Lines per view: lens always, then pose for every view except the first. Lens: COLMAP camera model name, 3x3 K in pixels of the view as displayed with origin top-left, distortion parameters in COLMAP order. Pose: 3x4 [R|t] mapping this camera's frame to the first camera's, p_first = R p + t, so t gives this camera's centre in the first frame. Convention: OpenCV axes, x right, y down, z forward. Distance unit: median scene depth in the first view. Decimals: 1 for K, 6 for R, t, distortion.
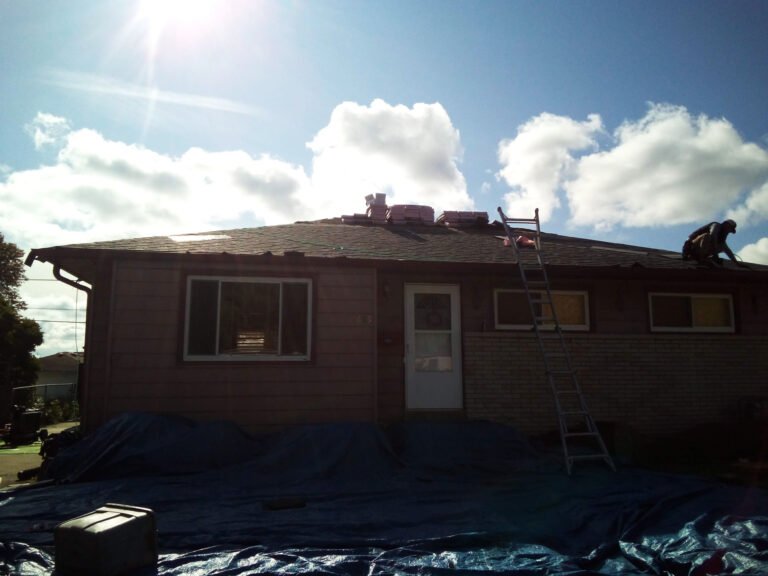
lens RADIAL K [[598.6, 0, 386.7], [0, 598.6, 289.1], [0, 0, 1]] dist [0.067605, -0.133901]
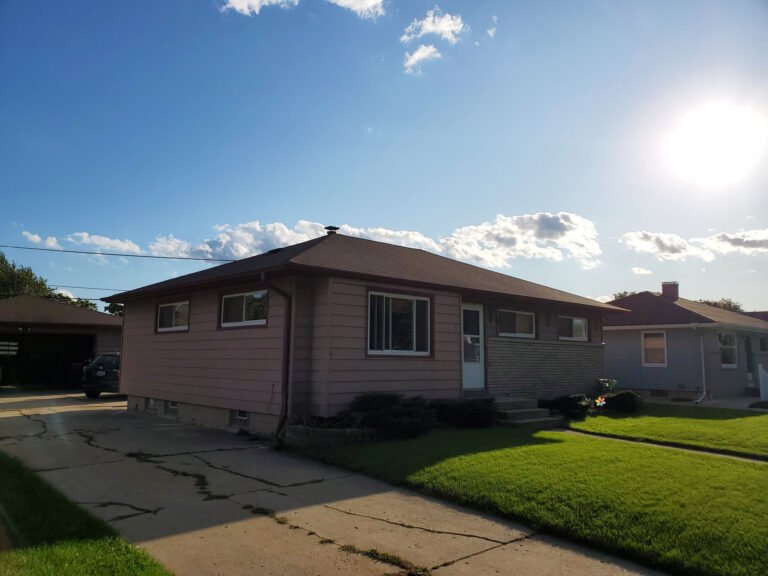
lens RADIAL K [[594.3, 0, 379.8], [0, 594.3, 272.2], [0, 0, 1]] dist [0.028532, -0.021169]
pose [[0.847732, 0.091294, 0.522509, -0.906387], [-0.096479, 0.995184, -0.017350, -0.038909], [-0.521576, -0.035703, 0.852457, -0.128414]]
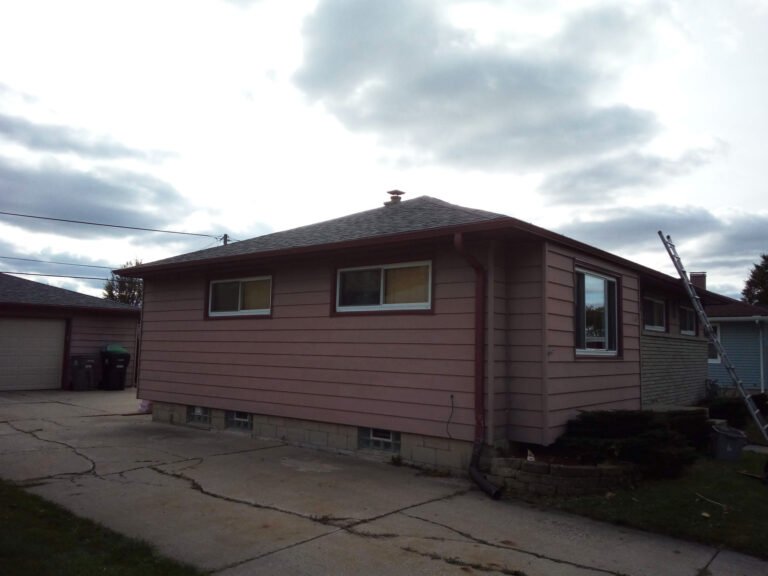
lens RADIAL K [[598.6, 0, 385.0], [0, 598.6, 288.0], [0, 0, 1]] dist [0.067605, -0.133901]
pose [[0.762742, 0.085584, 0.641015, -1.061211], [-0.122665, 0.992357, 0.013466, 0.033592], [-0.634963, -0.088901, 0.767410, 0.406347]]
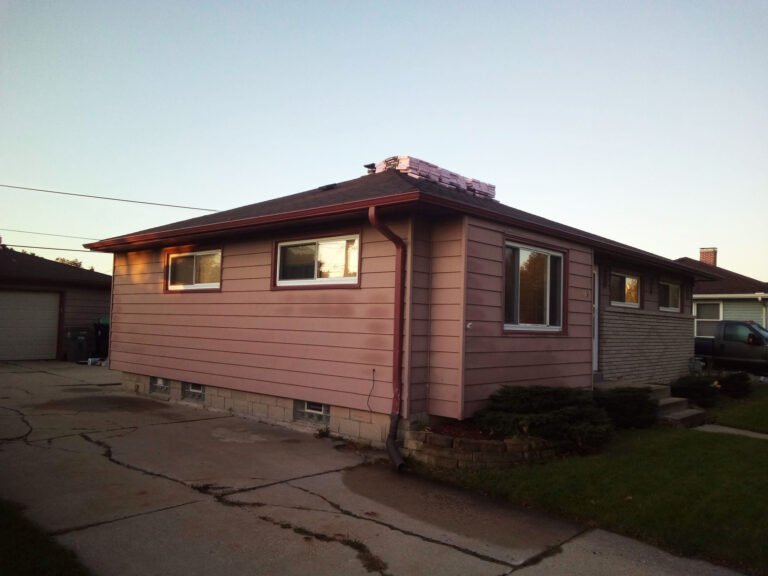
lens RADIAL K [[598.6, 0, 384.9], [0, 598.6, 287.0], [0, 0, 1]] dist [0.067605, -0.133901]
pose [[0.796104, 0.064434, 0.601720, -0.943234], [-0.124786, 0.990426, 0.059040, 0.017095], [-0.592155, -0.122088, 0.796522, 0.316002]]
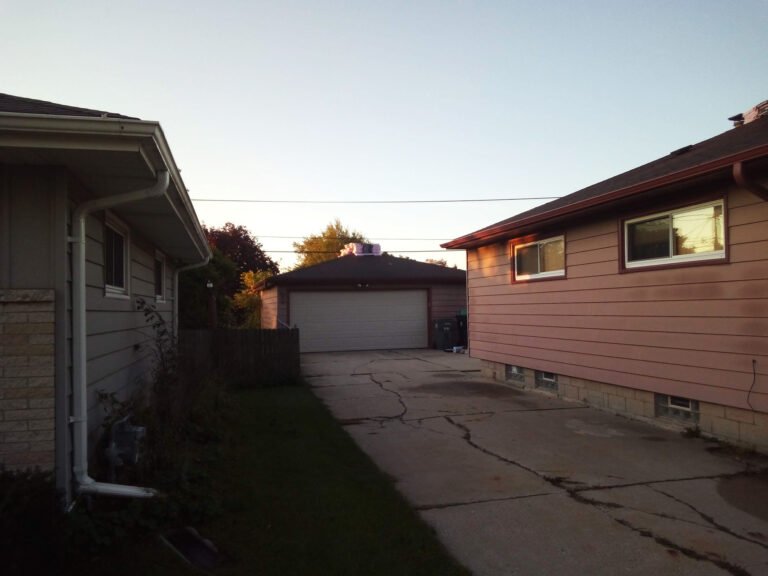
lens RADIAL K [[598.6, 0, 385.9], [0, 598.6, 290.9], [0, 0, 1]] dist [0.067605, -0.133901]
pose [[0.997127, -0.006102, 0.075503, -0.920394], [-0.003218, 0.992437, 0.122710, 0.019362], [-0.075681, -0.122600, 0.989566, 0.332311]]
